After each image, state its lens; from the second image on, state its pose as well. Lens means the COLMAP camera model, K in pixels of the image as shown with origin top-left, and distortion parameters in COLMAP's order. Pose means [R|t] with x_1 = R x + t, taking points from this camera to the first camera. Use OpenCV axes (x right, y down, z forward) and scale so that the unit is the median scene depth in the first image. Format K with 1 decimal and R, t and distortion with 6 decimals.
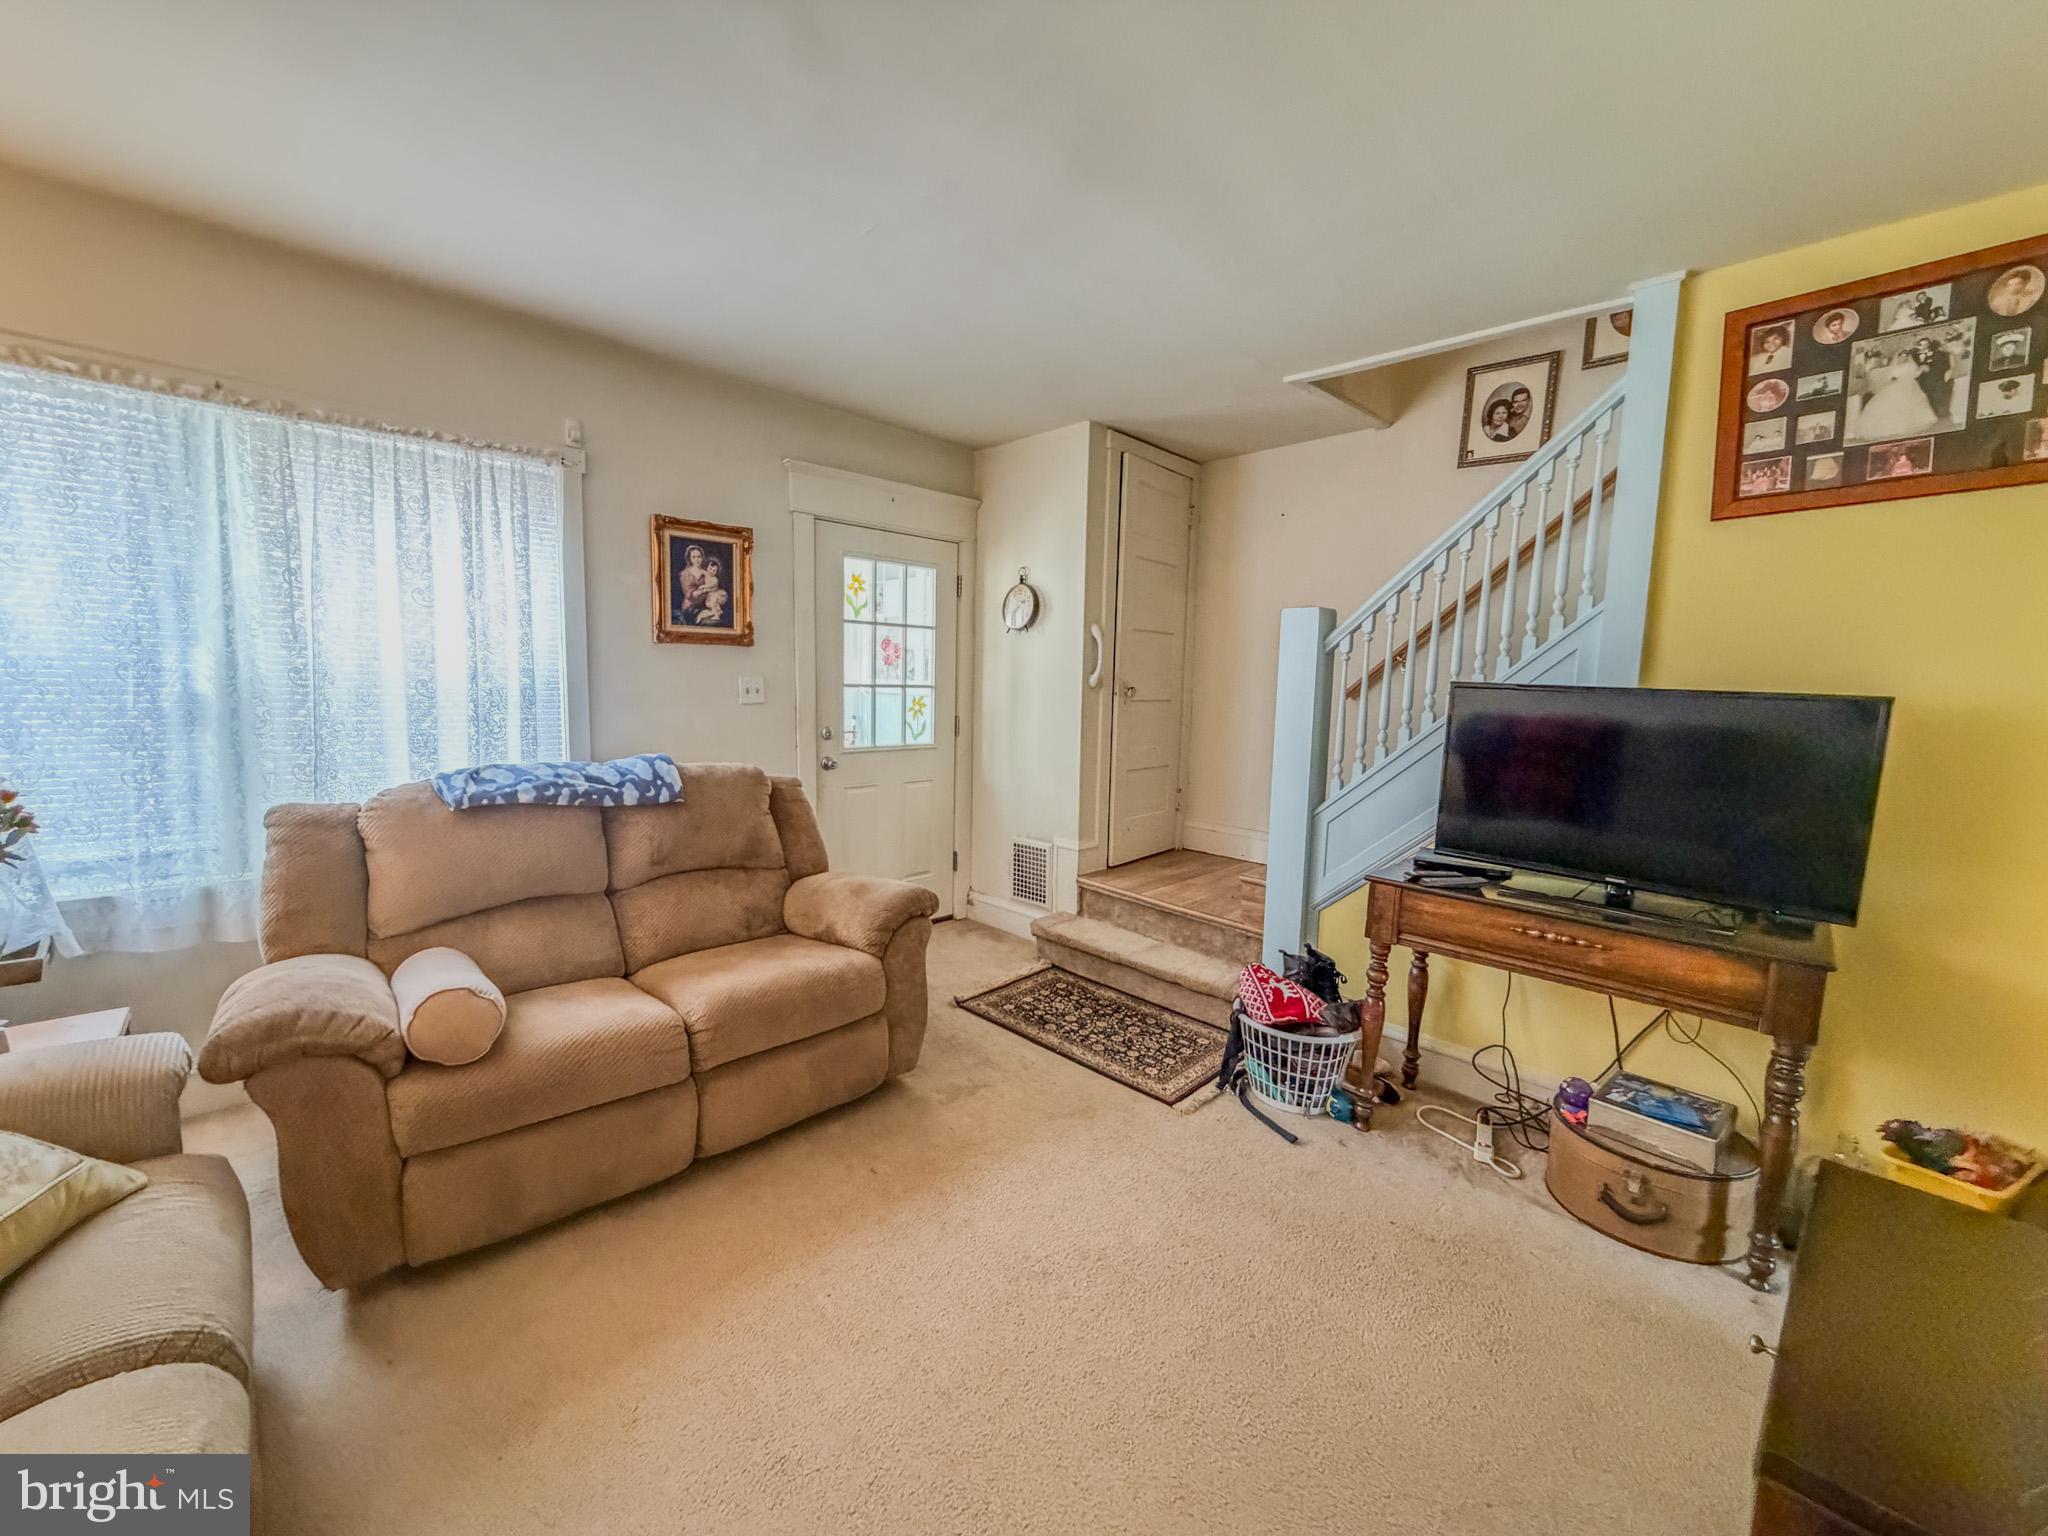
lens RADIAL K [[811.0, 0, 1015.2], [0, 811.0, 767.5], [0, 0, 1]] dist [0.000245, -0.000053]
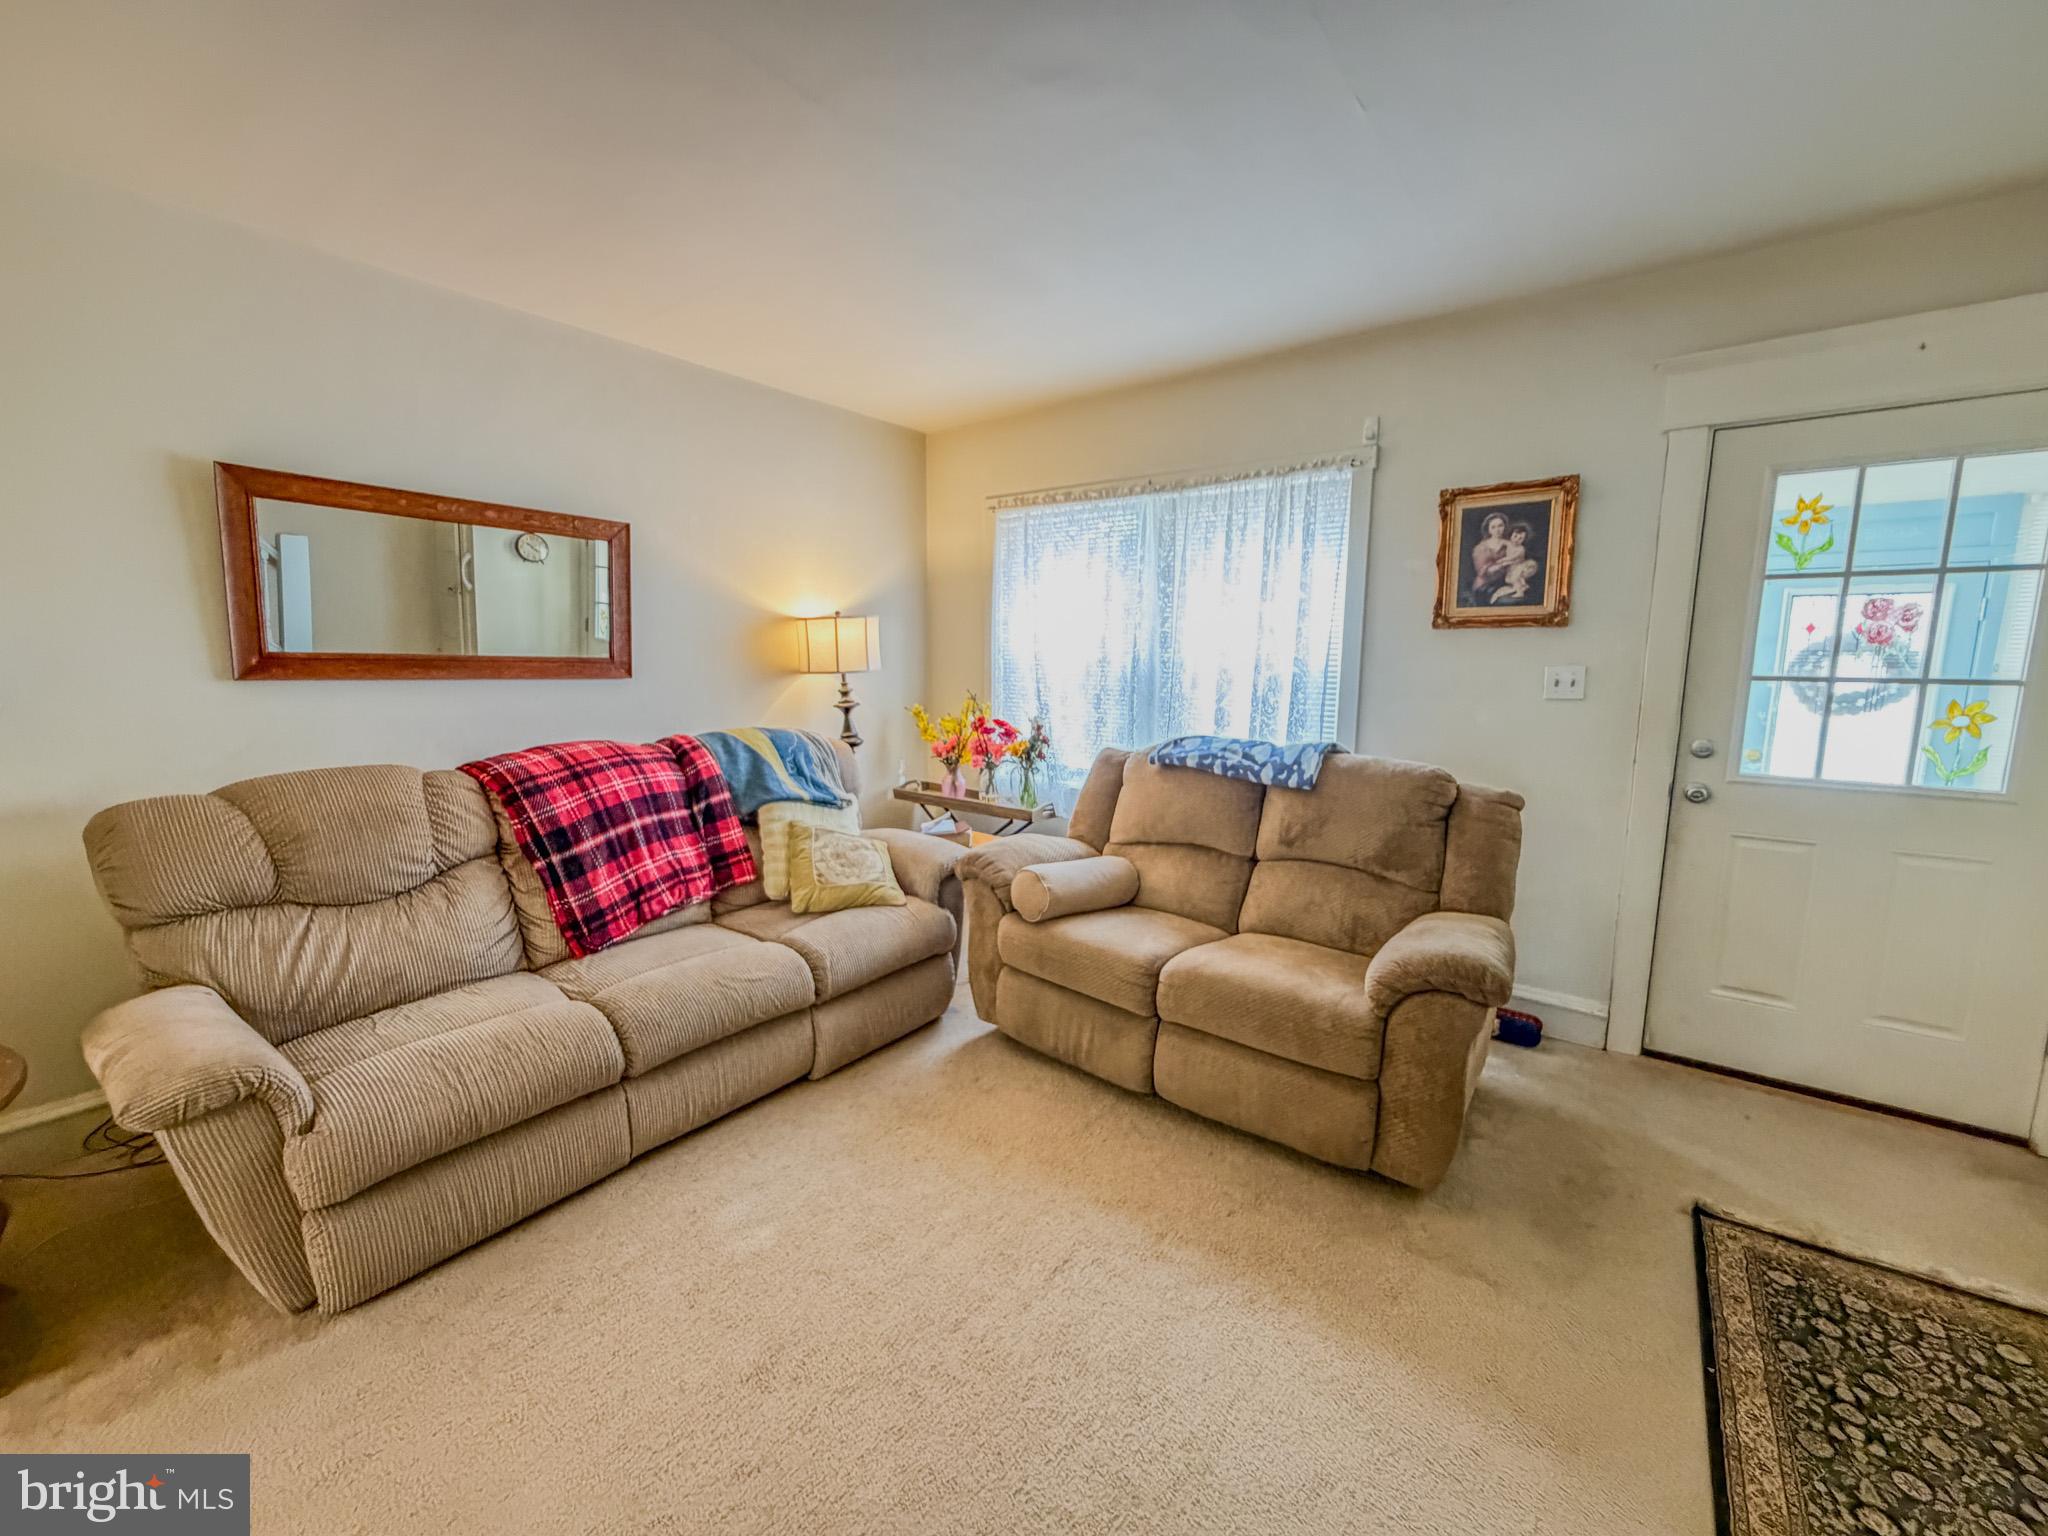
lens RADIAL K [[811.0, 0, 1014.5], [0, 811.0, 762.9], [0, 0, 1]] dist [0.000245, -0.000053]
pose [[0.133774, 0.111529, -0.984716, 0.426518], [-0.109704, 0.989207, 0.097134, -0.038943], [0.984921, 0.095033, 0.144565, 0.402518]]
